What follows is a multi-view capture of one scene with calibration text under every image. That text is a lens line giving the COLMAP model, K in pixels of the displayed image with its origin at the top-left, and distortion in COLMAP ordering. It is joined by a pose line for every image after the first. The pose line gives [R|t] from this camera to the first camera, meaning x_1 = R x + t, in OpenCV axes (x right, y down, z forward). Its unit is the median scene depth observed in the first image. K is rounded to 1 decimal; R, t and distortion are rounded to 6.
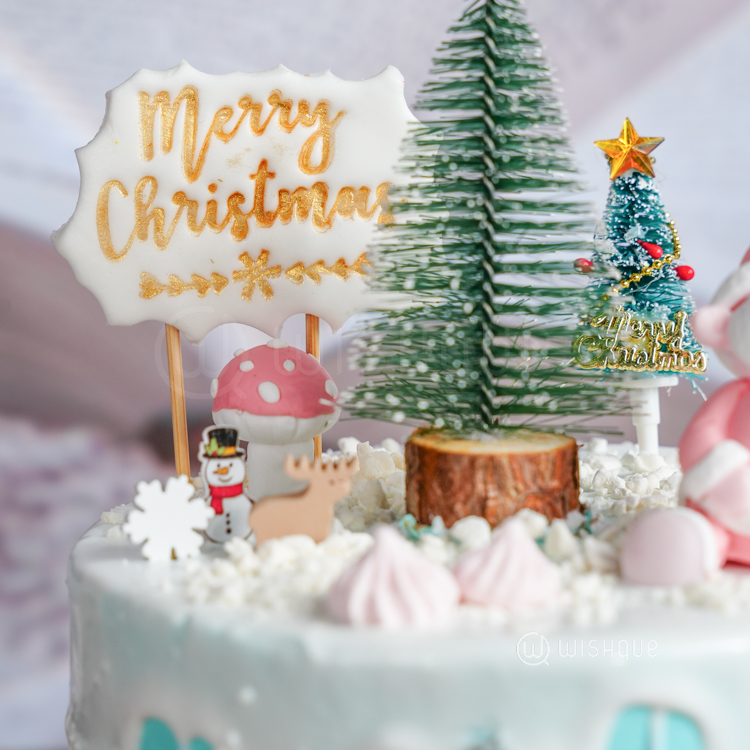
lens RADIAL K [[2227.4, 0, 349.6], [0, 2227.4, 339.8], [0, 0, 1]] dist [0.335616, 0.000000]
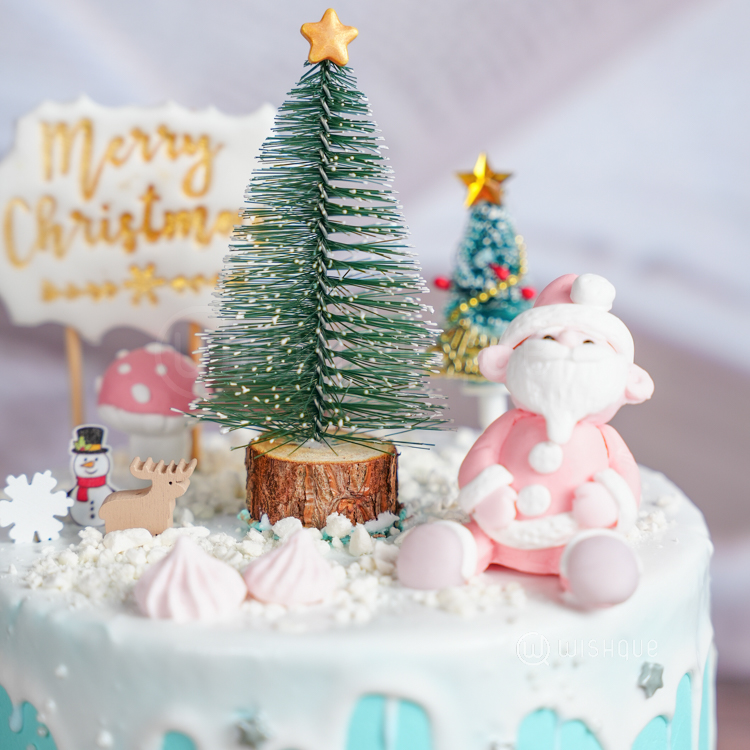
lens RADIAL K [[2335.1, 0, 412.2], [0, 2335.1, 340.4], [0, 0, 1]] dist [0.360124, 0.000000]
pose [[0.997654, 0.037709, -0.057134, 0.177051], [-0.033865, 0.997191, 0.066811, -0.092152], [0.059493, -0.064719, 0.996129, -0.198416]]
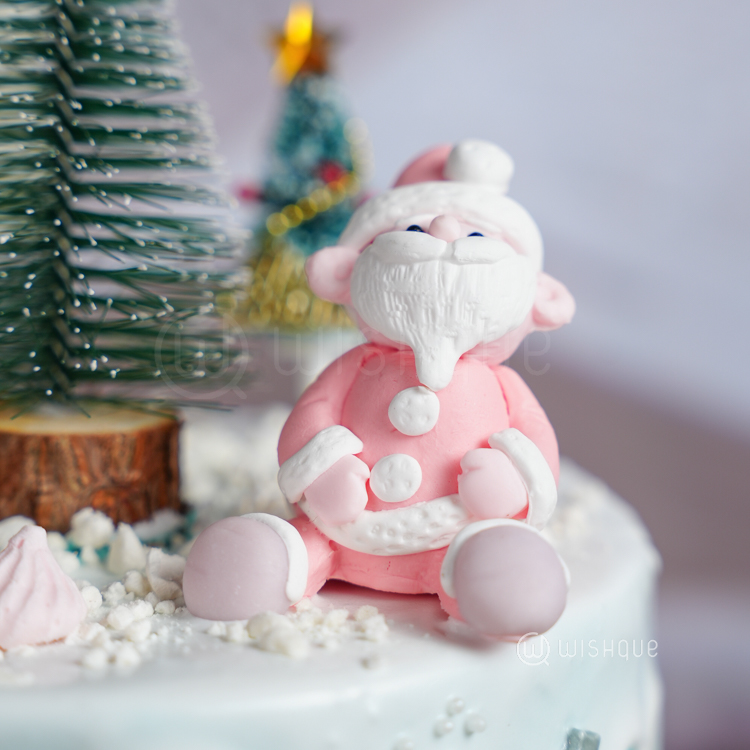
lens RADIAL K [[2461.2, 0, 332.2], [0, 2461.2, 317.6], [0, 0, 1]] dist [0.264418, 0.000000]
pose [[0.999631, 0.027113, -0.001914, 0.154393], [-0.027087, 0.999552, 0.012767, -0.001521], [0.002259, -0.012711, 0.999917, 0.159903]]
